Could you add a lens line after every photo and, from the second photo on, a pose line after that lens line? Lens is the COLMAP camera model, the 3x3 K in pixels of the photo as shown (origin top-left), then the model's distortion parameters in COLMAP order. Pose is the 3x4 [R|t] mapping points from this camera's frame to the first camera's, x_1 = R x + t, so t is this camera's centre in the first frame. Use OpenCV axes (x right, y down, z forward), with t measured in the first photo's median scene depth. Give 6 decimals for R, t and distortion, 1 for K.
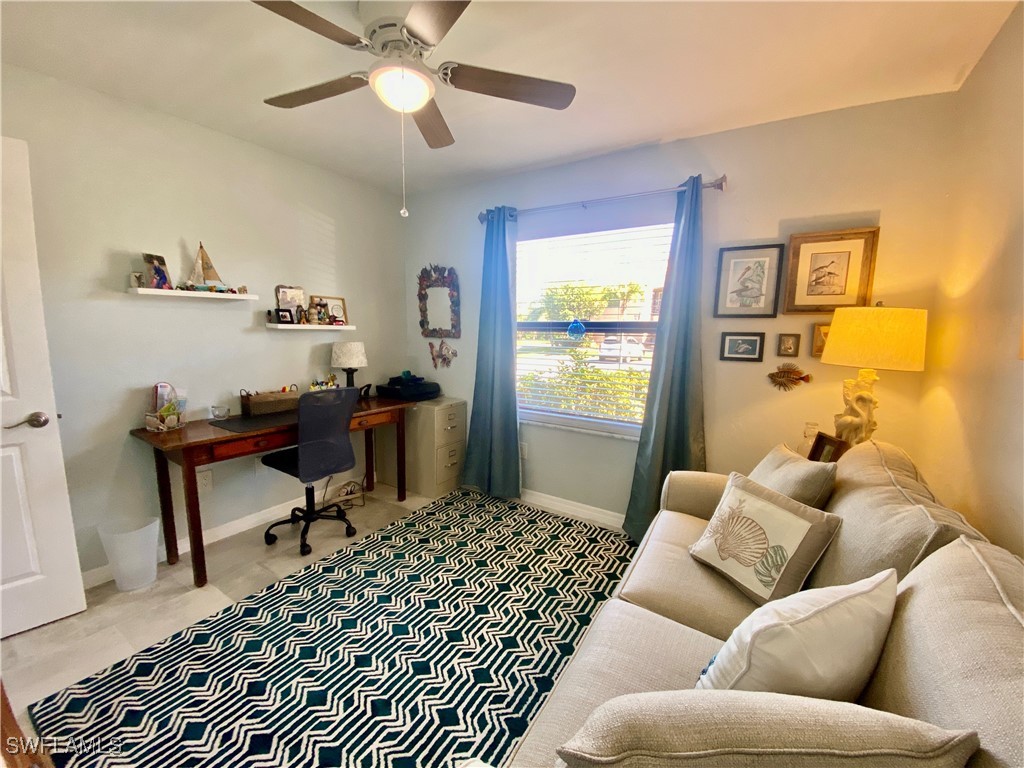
lens RADIAL K [[407.9, 0, 509.1], [0, 407.9, 384.2], [0, 0, 1]] dist [-0.004662, -0.002121]
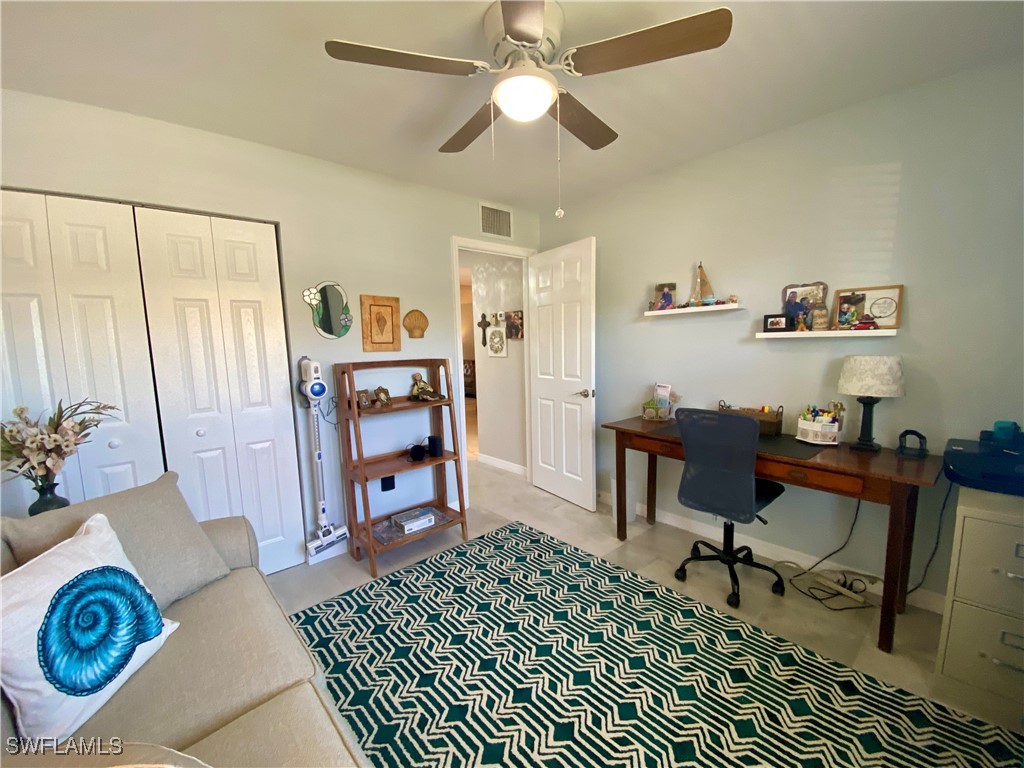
lens RADIAL K [[407.9, 0, 499.5], [0, 407.9, 357.0], [0, 0, 1]] dist [-0.004662, -0.002121]
pose [[-0.274676, 0.031043, -0.961036, 0.570062], [-0.111301, 0.991734, 0.063845, -0.115425], [0.955074, 0.124500, -0.268950, 0.918826]]
